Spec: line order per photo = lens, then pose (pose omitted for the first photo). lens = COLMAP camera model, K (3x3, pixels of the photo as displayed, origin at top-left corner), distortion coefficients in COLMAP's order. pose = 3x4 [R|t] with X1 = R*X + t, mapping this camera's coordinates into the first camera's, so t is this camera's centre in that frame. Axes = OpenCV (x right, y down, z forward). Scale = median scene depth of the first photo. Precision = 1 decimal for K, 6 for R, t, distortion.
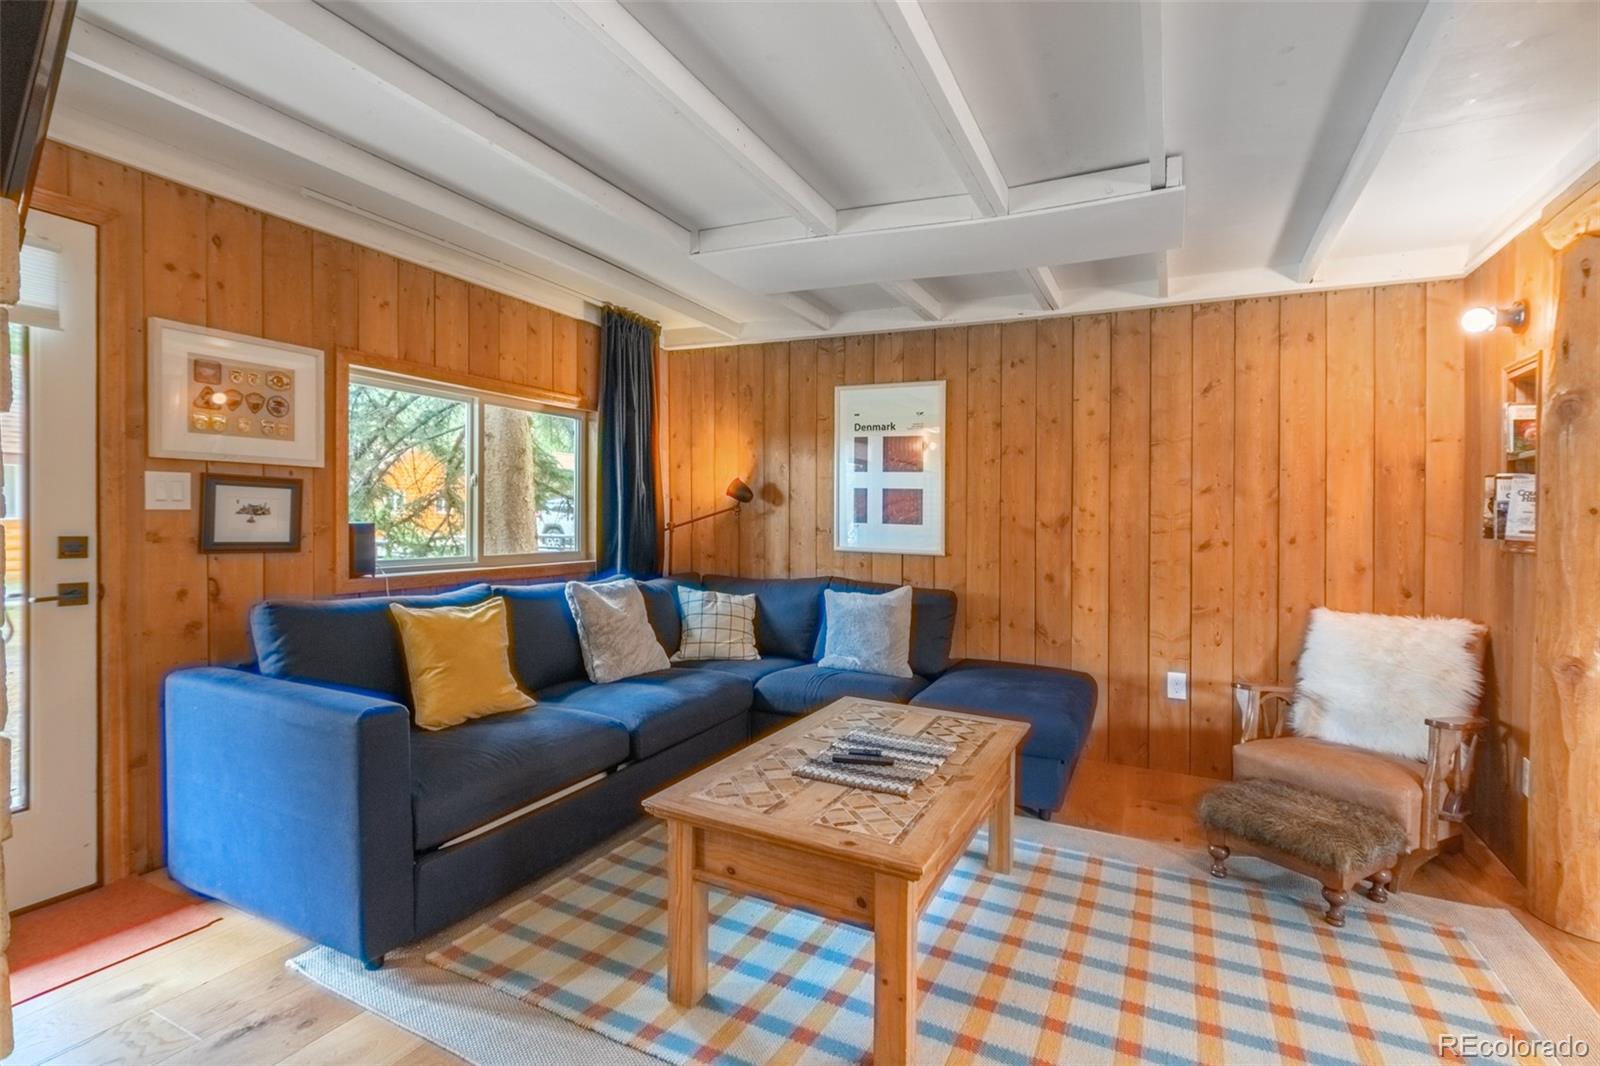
lens RADIAL K [[765.4, 0, 779.0], [0, 765.4, 509.1], [0, 0, 1]] dist [-0.001751, -0.003979]
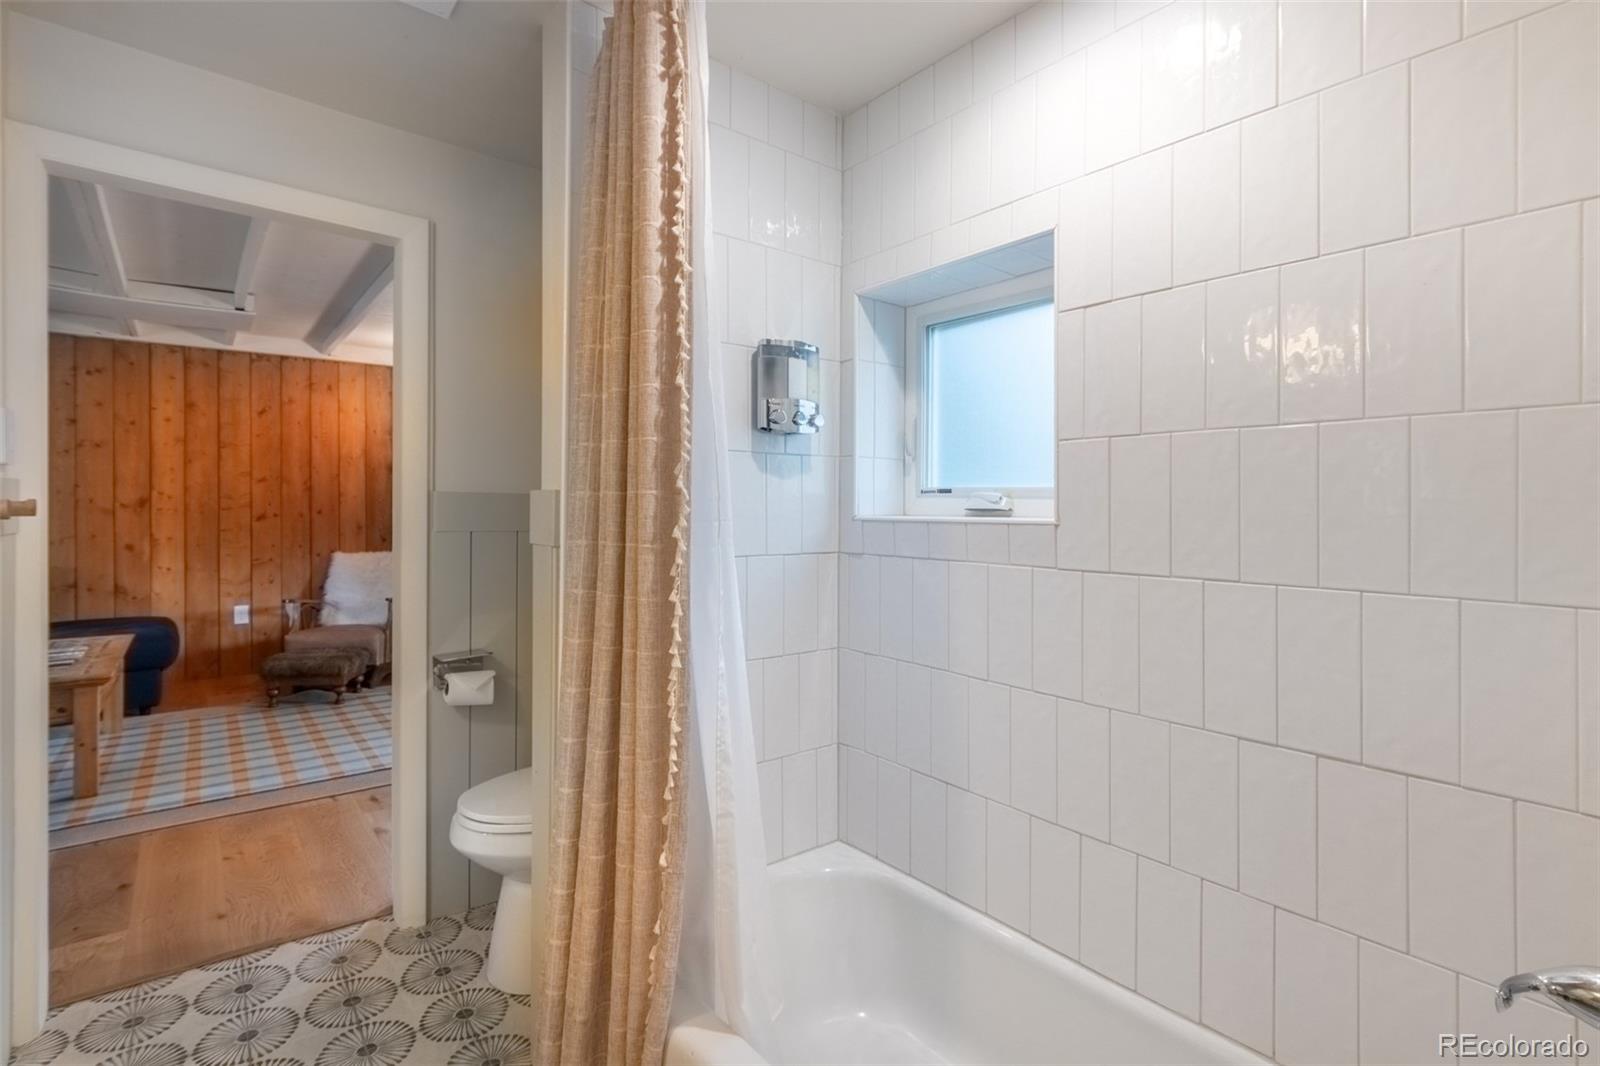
lens RADIAL K [[765.4, 0, 816.9], [0, 765.4, 497.9], [0, 0, 1]] dist [-0.001751, -0.003979]
pose [[0.397124, -0.007049, 0.917738, -0.385013], [0.005598, 0.999971, 0.005258, 0.008938], [-0.917748, 0.003050, 0.397152, -0.594111]]
